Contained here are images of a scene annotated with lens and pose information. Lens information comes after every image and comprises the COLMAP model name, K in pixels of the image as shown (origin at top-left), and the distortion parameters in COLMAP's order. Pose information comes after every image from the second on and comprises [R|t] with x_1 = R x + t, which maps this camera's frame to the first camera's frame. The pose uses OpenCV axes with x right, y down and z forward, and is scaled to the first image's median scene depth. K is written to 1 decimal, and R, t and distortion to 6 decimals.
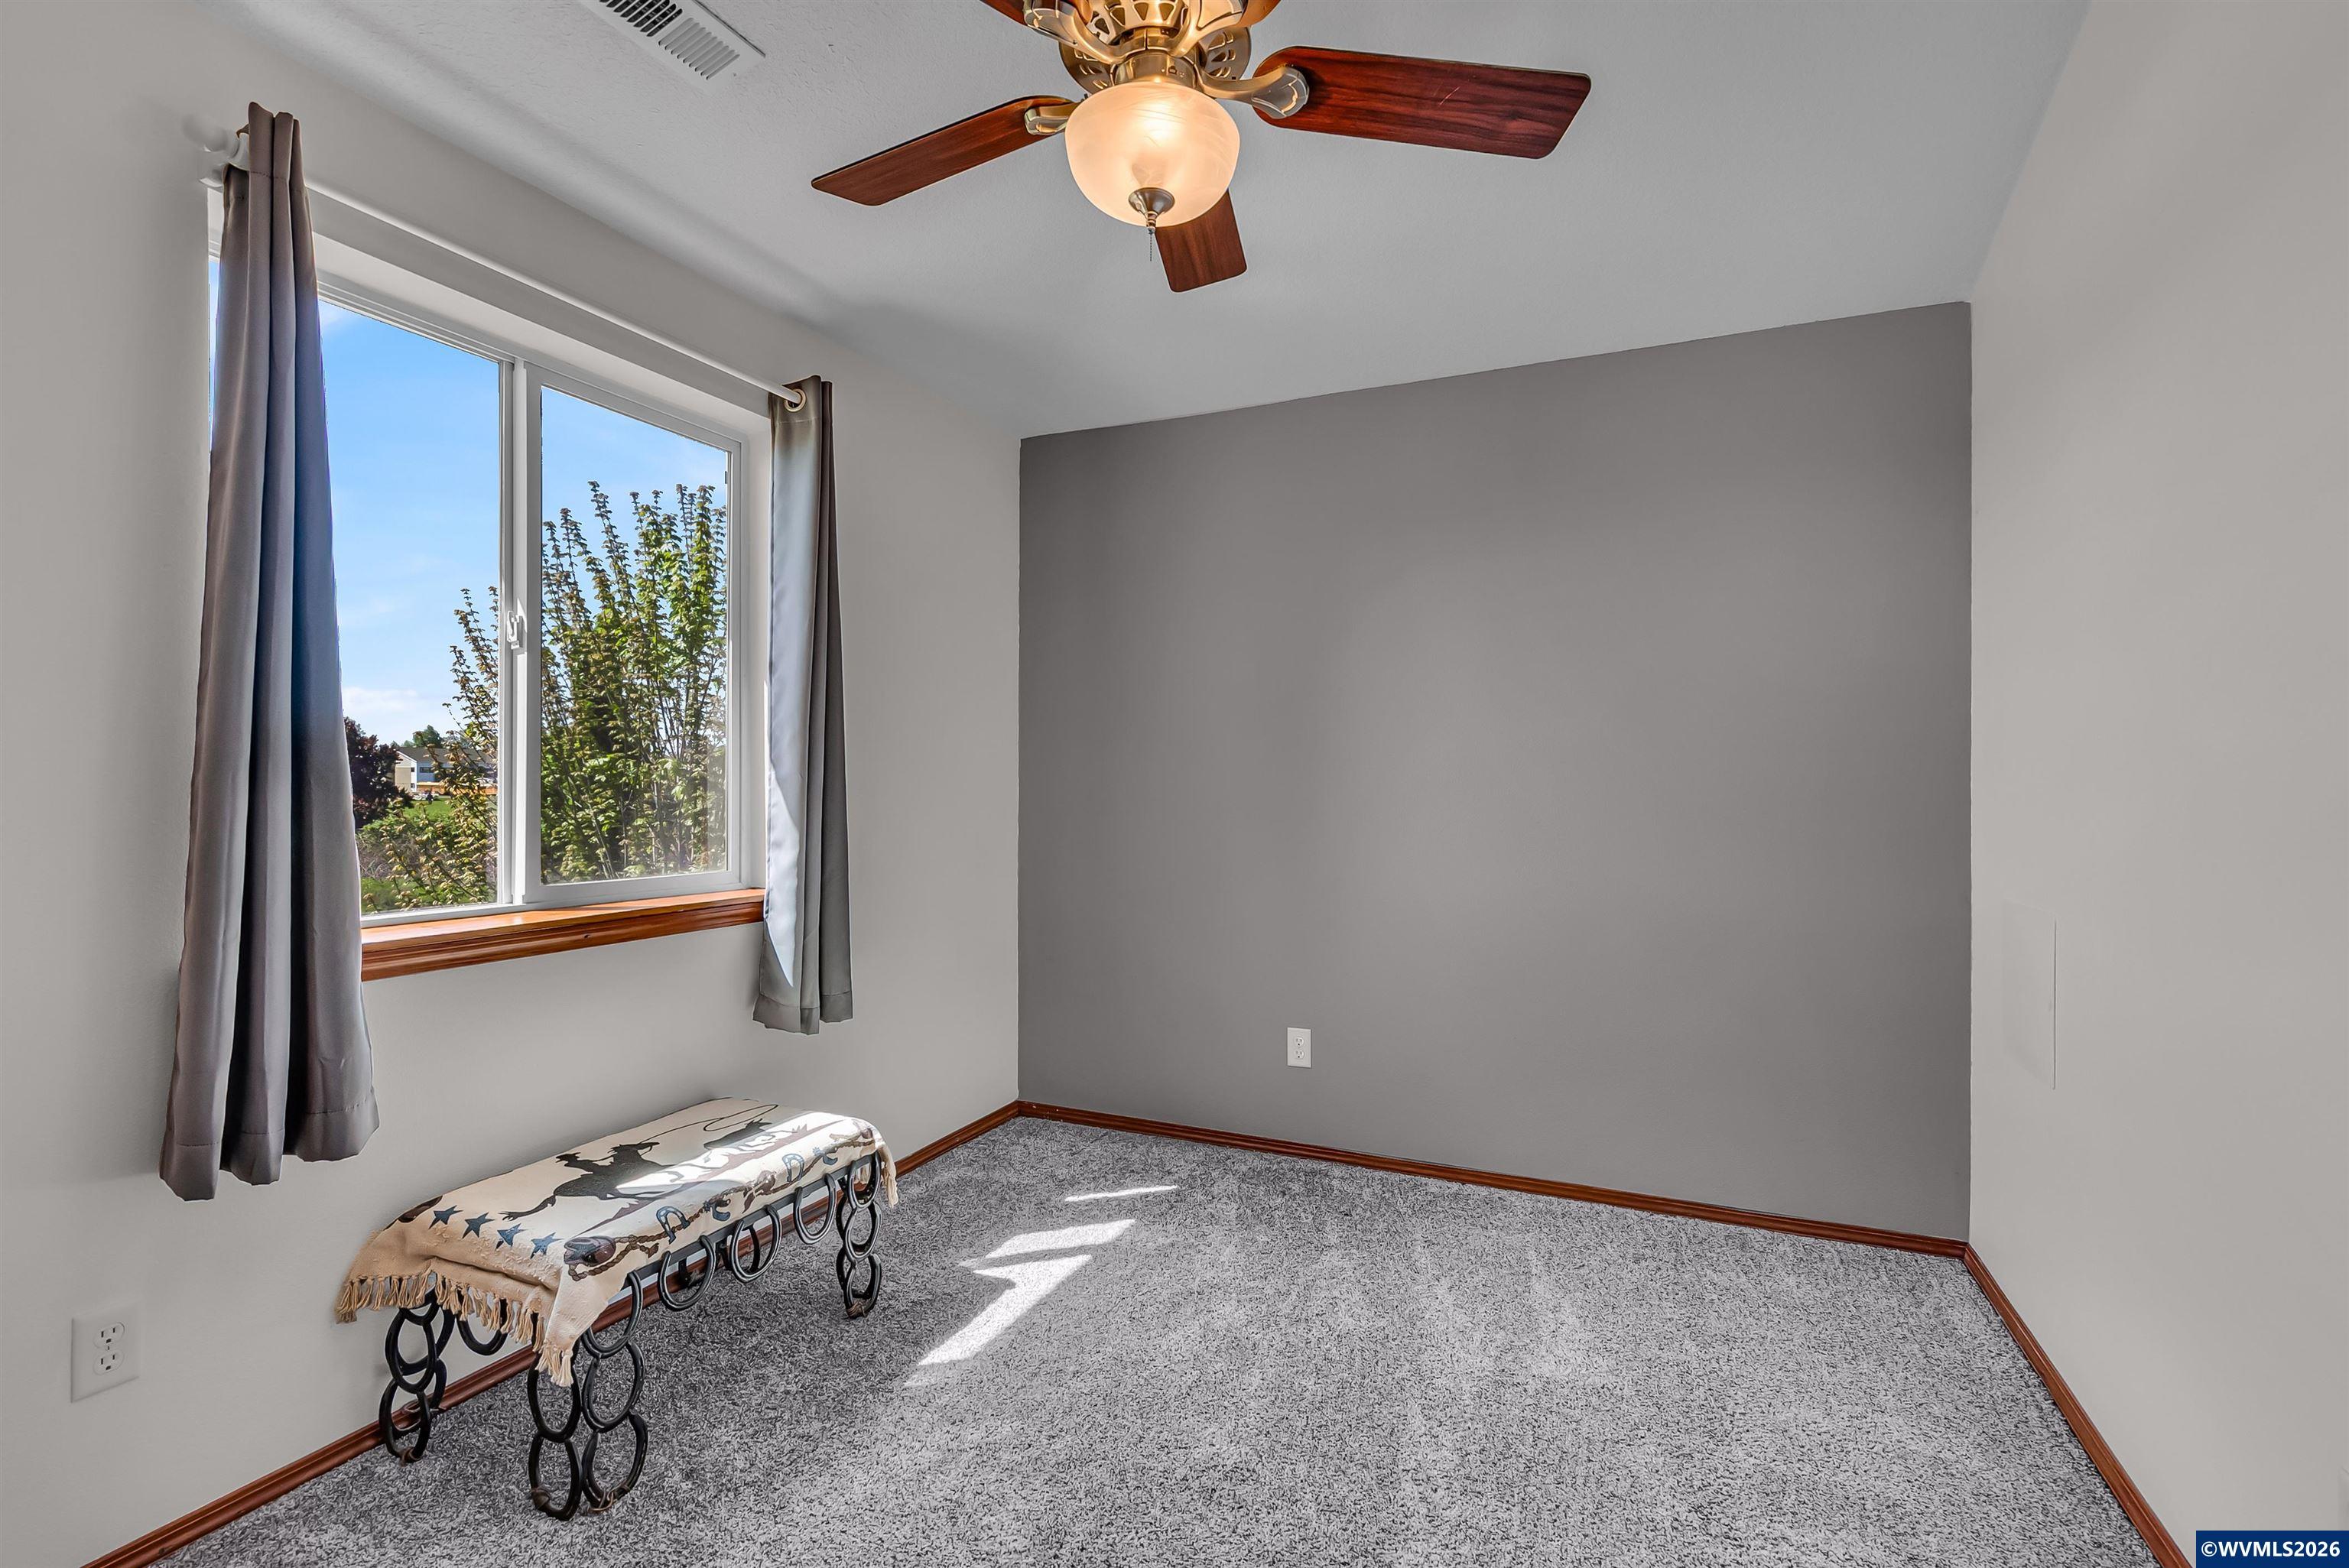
lens RADIAL K [[1083.6, 0, 1171.7], [0, 1083.6, 781.7], [0, 0, 1]] dist [-0.007926, 0.002928]
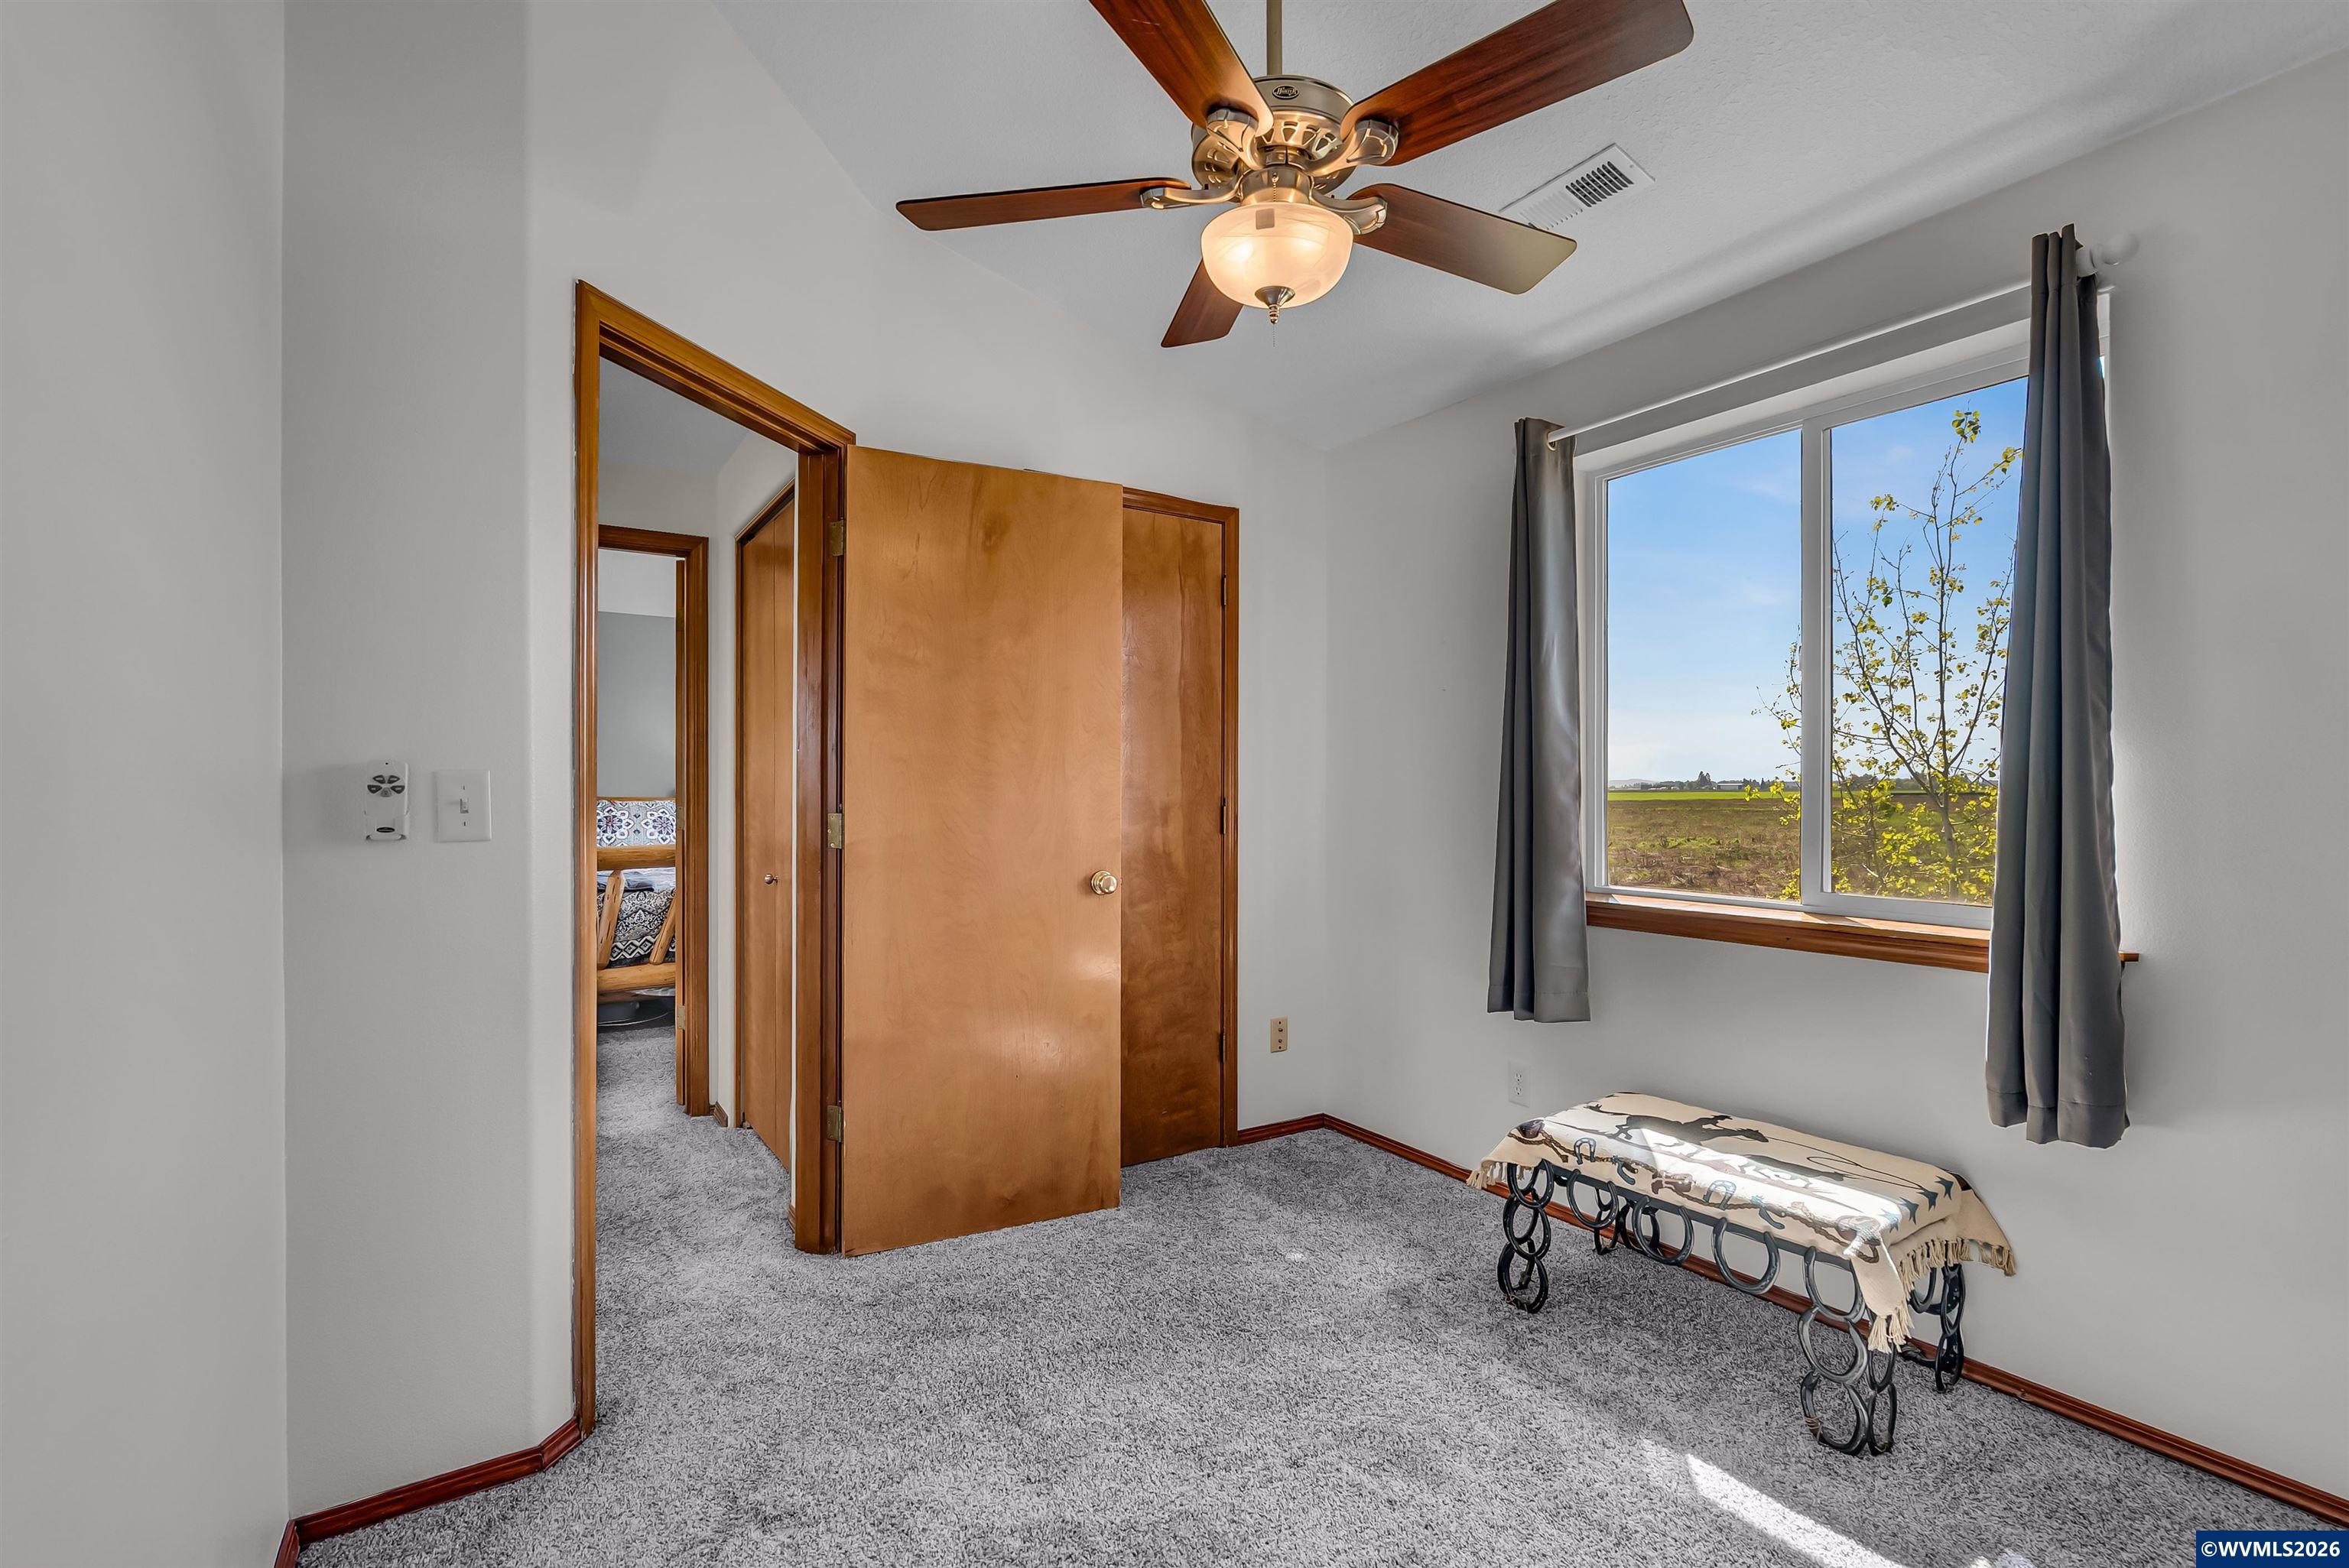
lens RADIAL K [[1083.6, 0, 1172.1], [0, 1083.6, 790.2], [0, 0, 1]] dist [-0.007926, 0.002928]
pose [[-0.547957, -0.006686, -0.836479, 0.741158], [-0.002351, 0.999976, -0.006453, 0.004329], [0.836503, -0.001569, -0.547960, 1.142346]]
